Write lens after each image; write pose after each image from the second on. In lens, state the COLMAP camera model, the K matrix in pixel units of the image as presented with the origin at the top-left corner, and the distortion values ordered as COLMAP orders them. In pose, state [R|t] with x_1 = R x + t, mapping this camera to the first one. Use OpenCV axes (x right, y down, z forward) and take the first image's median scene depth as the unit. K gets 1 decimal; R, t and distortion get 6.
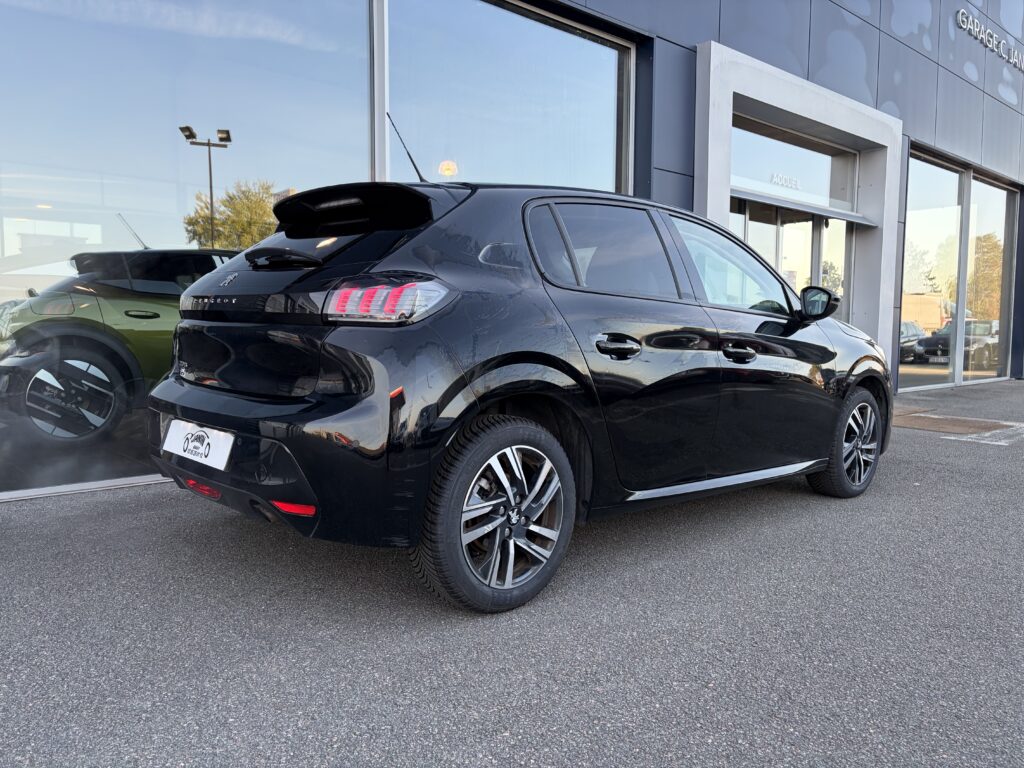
lens RADIAL K [[775.4, 0, 509.6], [0, 775.4, 388.2], [0, 0, 1]] dist [0.045850, -0.042574]
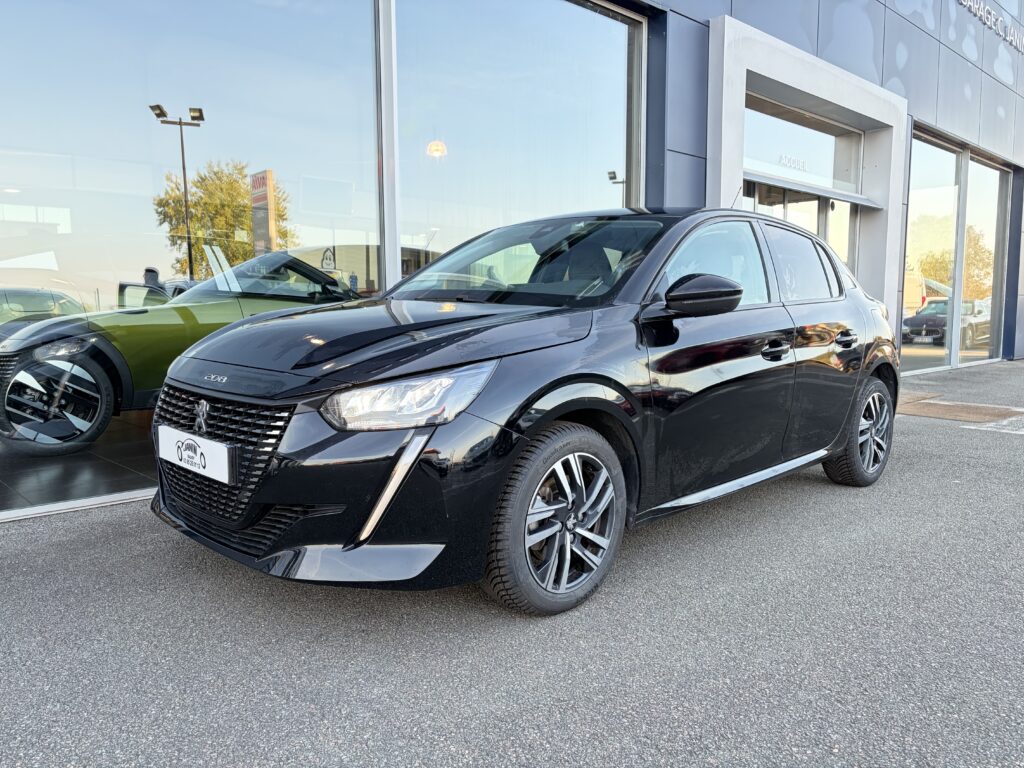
lens RADIAL K [[775.4, 0, 516.1], [0, 775.4, 389.6], [0, 0, 1]] dist [0.045850, -0.042574]
pose [[0.999245, -0.012579, 0.036758, -0.053789], [0.011614, 0.999585, 0.026346, -0.021706], [-0.037074, -0.025900, 0.998977, 0.061209]]
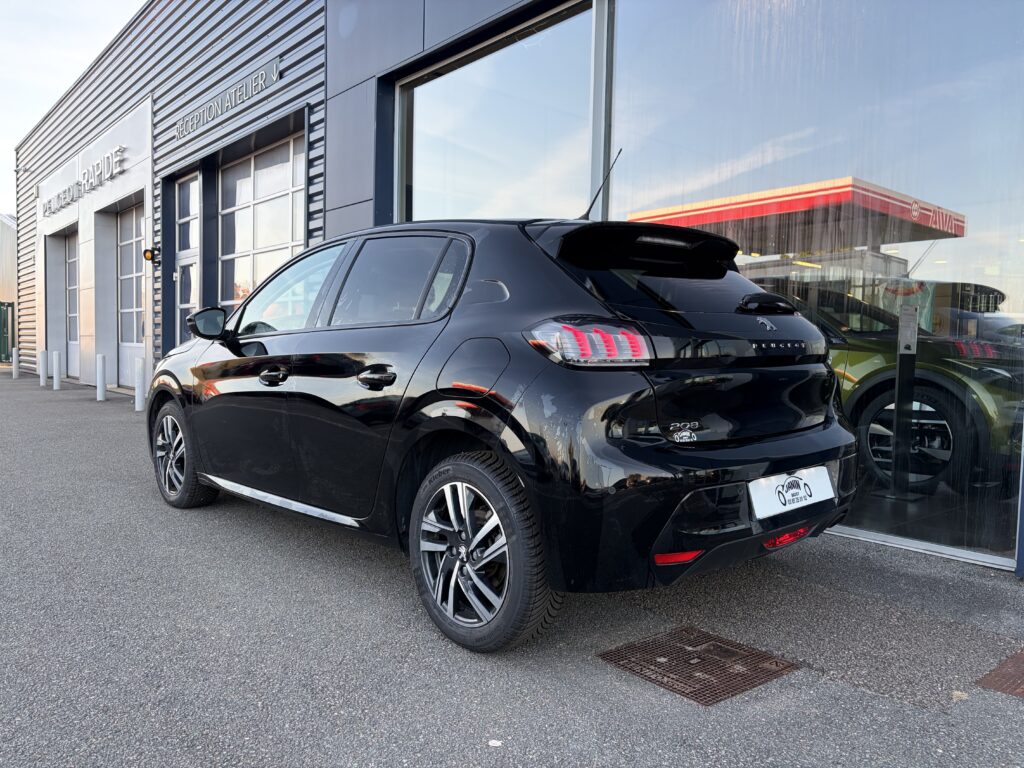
lens RADIAL K [[775.4, 0, 512.4], [0, 775.4, 380.6], [0, 0, 1]] dist [0.045850, -0.042574]
pose [[-0.022779, 0.032977, -0.999197, 0.899925], [-0.098668, 0.994502, 0.035071, -0.077223], [0.994860, 0.099388, -0.019400, 0.978422]]
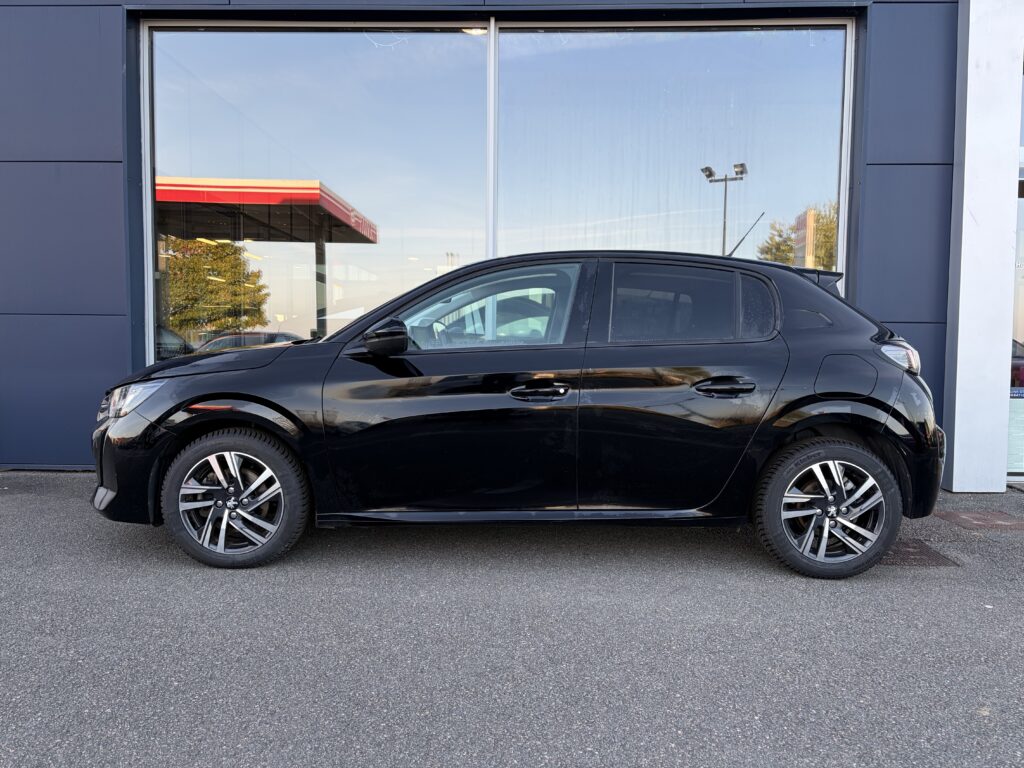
lens RADIAL K [[775.4, 0, 513.6], [0, 775.4, 390.1], [0, 0, 1]] dist [0.045850, -0.042574]
pose [[0.727821, 0.040502, -0.684570, 0.661175], [-0.059485, 0.998220, -0.004185, -0.032540], [0.683182, 0.043768, 0.728935, 0.232039]]
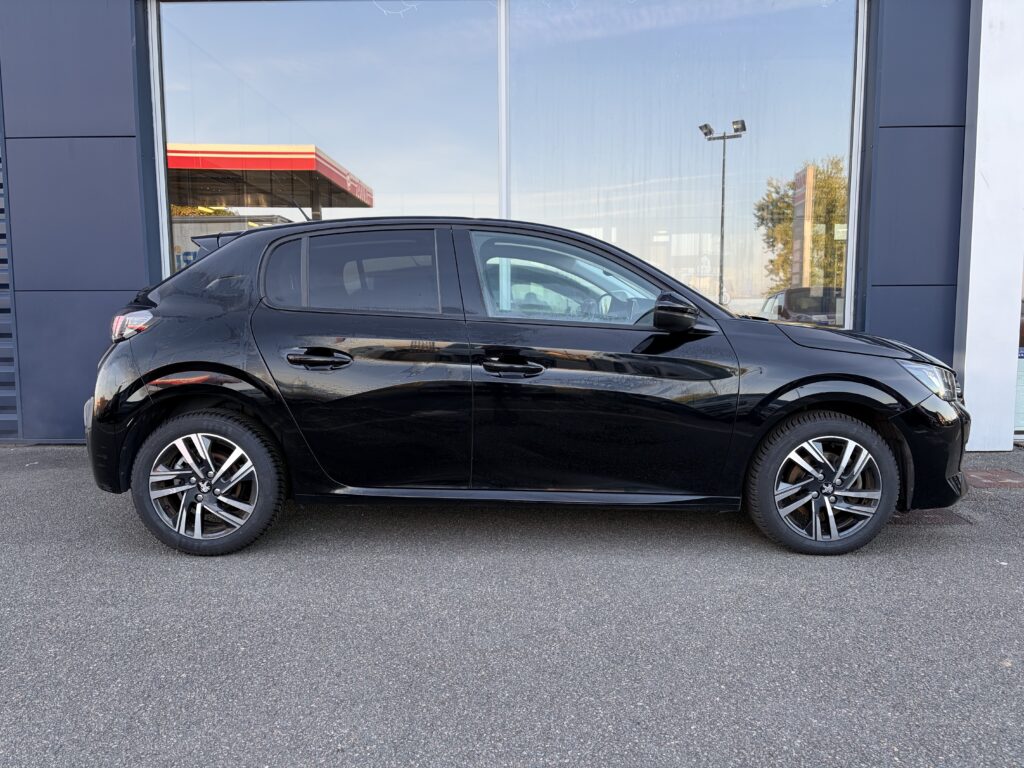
lens RADIAL K [[775.4, 0, 510.7], [0, 775.4, 389.8], [0, 0, 1]] dist [0.045850, -0.042574]
pose [[0.730407, 0.061585, -0.680230, 0.650751], [-0.043323, 0.998099, 0.043844, -0.040412], [0.681637, -0.002555, 0.731686, 0.196719]]
